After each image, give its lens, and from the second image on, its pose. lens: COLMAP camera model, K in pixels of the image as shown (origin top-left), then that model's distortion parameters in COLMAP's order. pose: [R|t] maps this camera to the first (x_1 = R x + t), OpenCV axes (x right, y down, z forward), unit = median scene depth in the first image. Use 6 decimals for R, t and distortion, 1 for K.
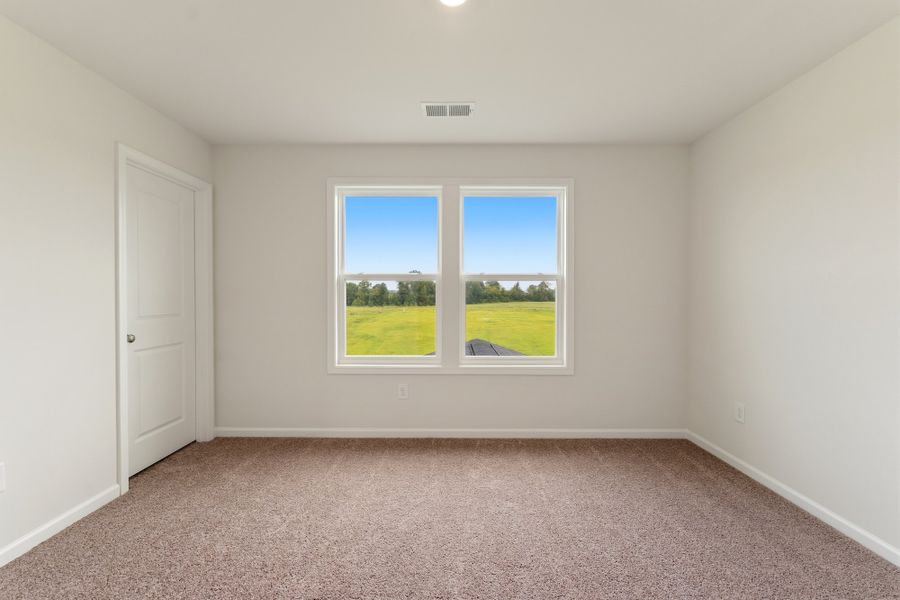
lens RADIAL K [[594.3, 0, 447.0], [0, 594.3, 305.2], [0, 0, 1]] dist [0.008398, 0.002099]
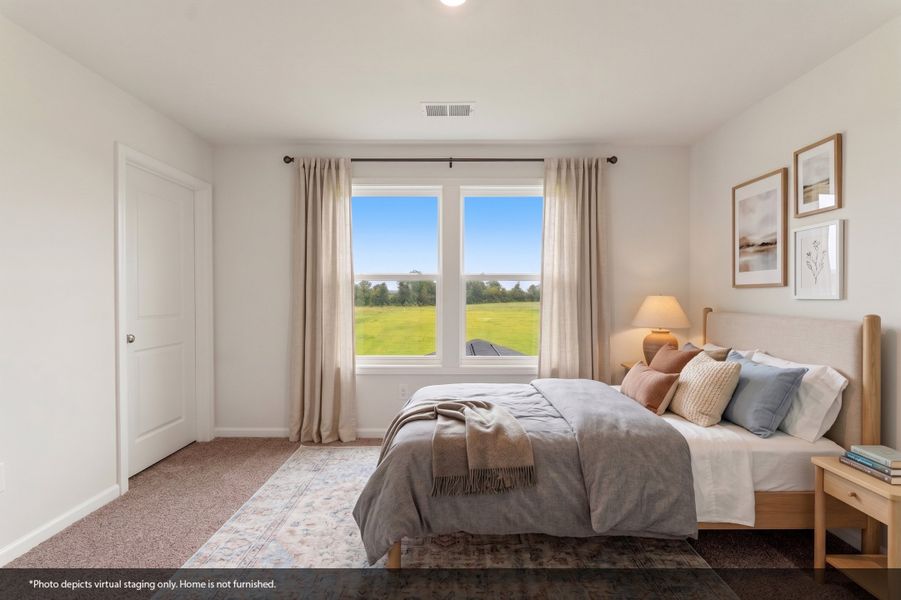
lens RADIAL K [[529.5, 0, 449.7], [0, 529.5, 304.6], [0, 0, 1]] dist [0.000915, -0.000408]
pose [[0.999993, 0.000141, 0.003788, 0.001192], [-0.000141, 1.000000, 0.000098, -0.001349], [-0.003788, -0.000098, 0.999993, 0.108313]]
